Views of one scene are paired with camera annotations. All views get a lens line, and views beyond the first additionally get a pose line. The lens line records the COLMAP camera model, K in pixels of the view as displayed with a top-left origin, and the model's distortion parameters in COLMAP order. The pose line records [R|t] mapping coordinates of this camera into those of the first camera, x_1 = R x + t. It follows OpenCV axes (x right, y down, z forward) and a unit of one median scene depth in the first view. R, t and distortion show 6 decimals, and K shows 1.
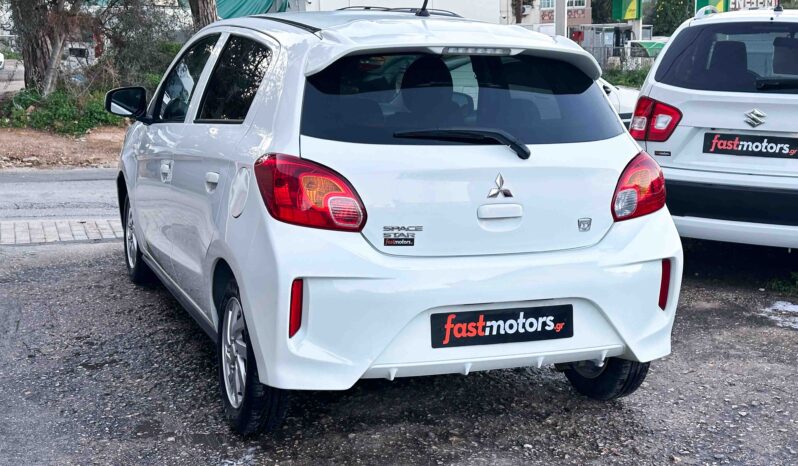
lens RADIAL K [[1131.9, 0, 397.0], [0, 1131.9, 232.6], [0, 0, 1]] dist [0.173015, 0.000000]
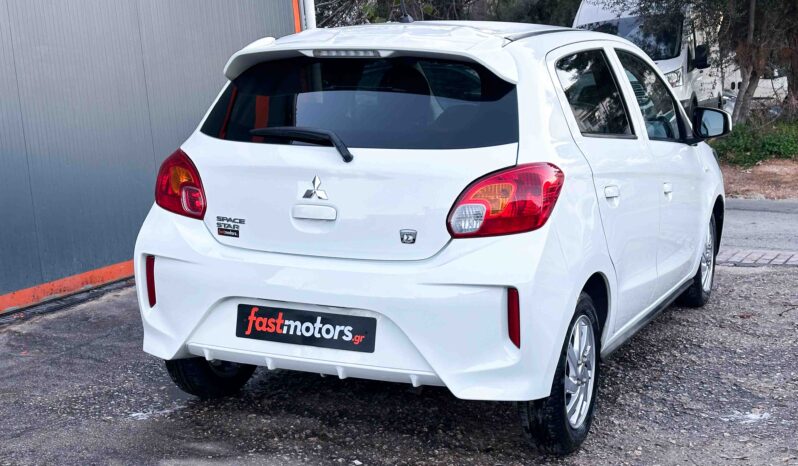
lens RADIAL K [[1131.9, 0, 399.5], [0, 1131.9, 231.4], [0, 0, 1]] dist [0.173015, 0.000000]
pose [[0.691992, 0.083390, -0.717073, 0.845641], [-0.110296, 0.993857, 0.009140, -0.019525], [0.713430, 0.072765, 0.696938, 0.358299]]
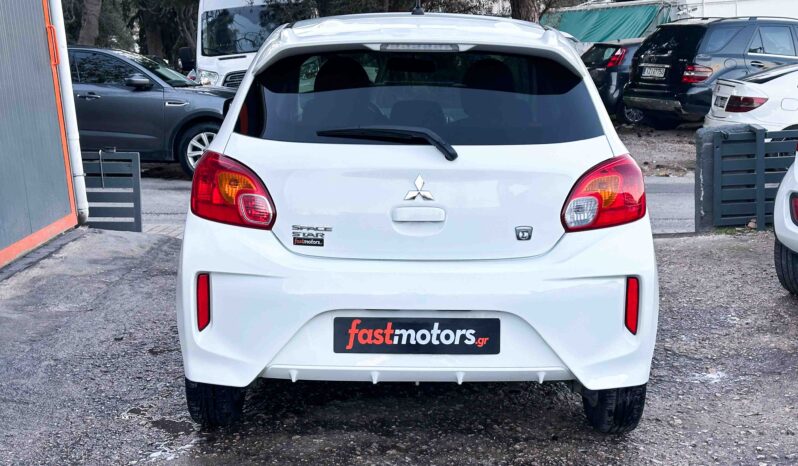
lens RADIAL K [[1131.9, 0, 396.2], [0, 1131.9, 232.0], [0, 0, 1]] dist [0.173015, 0.000000]
pose [[0.927905, 0.039068, -0.370764, 0.420488], [-0.045830, 0.998905, -0.009444, 0.005313], [0.369989, 0.025756, 0.928679, 0.111834]]
